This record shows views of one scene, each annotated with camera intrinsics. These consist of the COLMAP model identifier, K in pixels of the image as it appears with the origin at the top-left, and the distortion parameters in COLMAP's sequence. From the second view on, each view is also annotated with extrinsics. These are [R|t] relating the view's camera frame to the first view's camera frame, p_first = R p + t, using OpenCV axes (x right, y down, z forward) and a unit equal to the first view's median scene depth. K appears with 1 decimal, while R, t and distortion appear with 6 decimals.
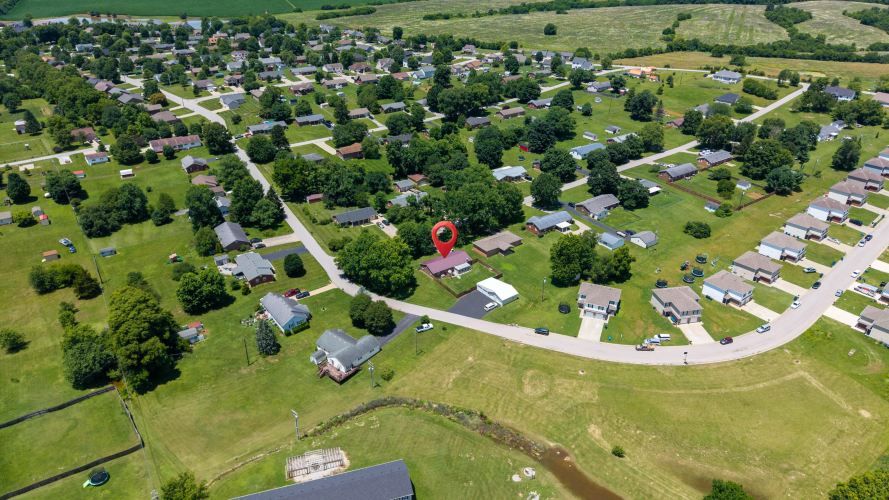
lens RADIAL K [[599.7, 0, 444.5], [0, 599.7, 250.0], [0, 0, 1]] dist [0.059272, -0.104046]
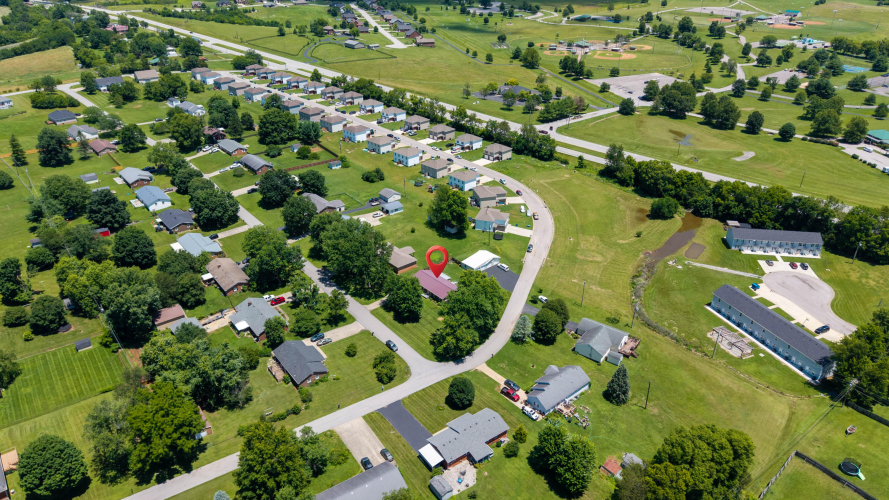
lens RADIAL K [[599.7, 0, 444.5], [0, 599.7, 250.0], [0, 0, 1]] dist [0.059272, -0.104046]
pose [[-0.085590, -0.457969, 0.884839, -0.928721], [0.455707, 0.771763, 0.443524, -0.497625], [-0.886005, 0.441188, 0.142645, 0.973717]]
